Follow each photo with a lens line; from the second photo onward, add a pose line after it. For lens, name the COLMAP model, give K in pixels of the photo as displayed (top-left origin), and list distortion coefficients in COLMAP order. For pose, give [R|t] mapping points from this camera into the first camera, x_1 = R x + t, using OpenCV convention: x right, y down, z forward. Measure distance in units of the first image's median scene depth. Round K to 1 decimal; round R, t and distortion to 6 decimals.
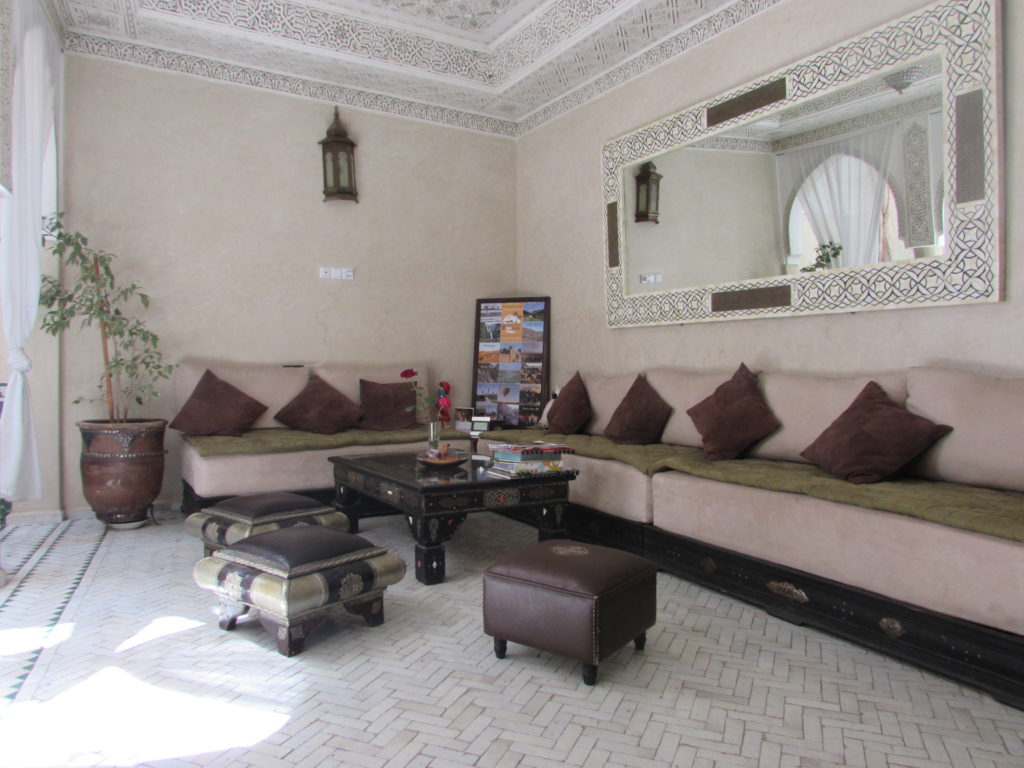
lens RADIAL K [[720.5, 0, 512.0], [0, 720.5, 384.0], [0, 0, 1]] dist [-0.043243, 0.019816]
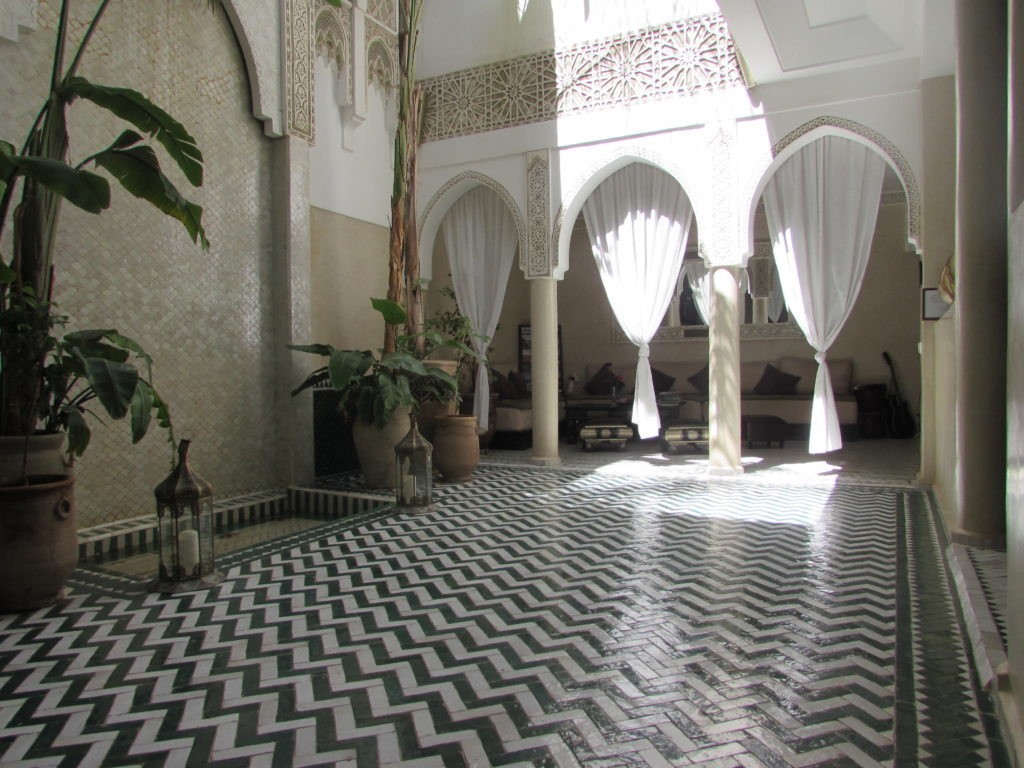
lens RADIAL K [[720.5, 0, 512.0], [0, 720.5, 384.0], [0, 0, 1]] dist [-0.043243, 0.019816]
pose [[0.781368, -0.027693, 0.623456, -1.392856], [0.028770, 0.999551, 0.008342, 0.012464], [-0.623407, 0.011419, 0.781814, -0.418652]]
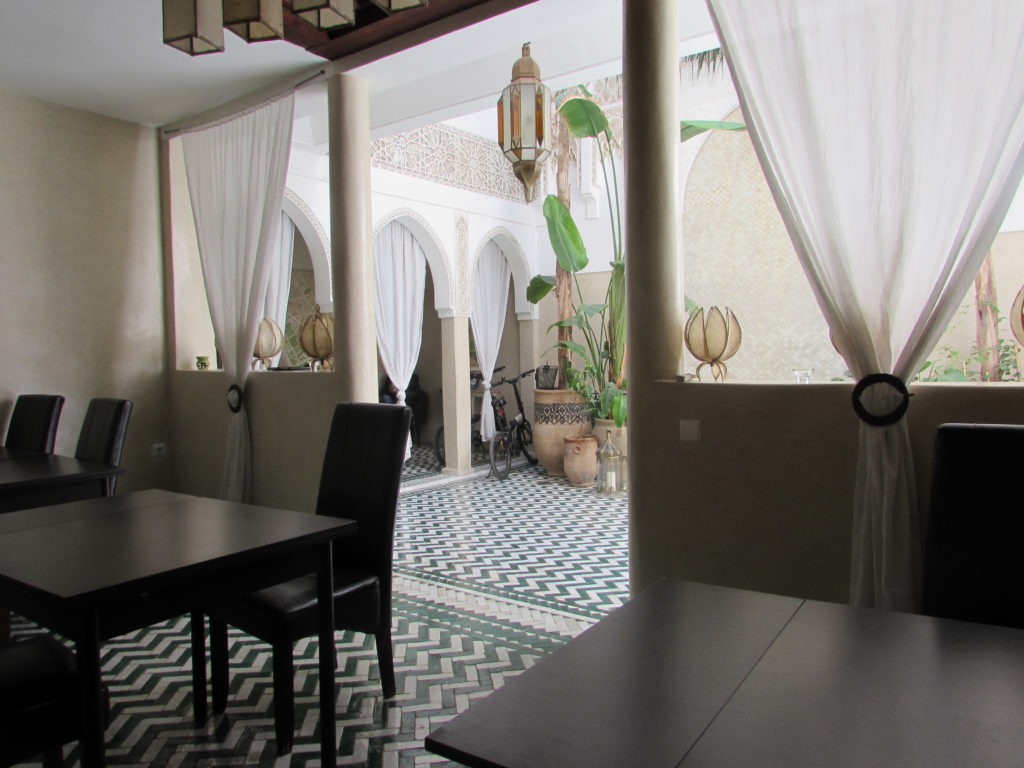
lens RADIAL K [[720.5, 0, 512.0], [0, 720.5, 384.0], [0, 0, 1]] dist [-0.043243, 0.019816]
pose [[0.506338, 0.015621, -0.862193, -0.091859], [0.008024, 0.999707, 0.022824, -0.059853], [0.862298, -0.018475, 0.506065, -0.595392]]
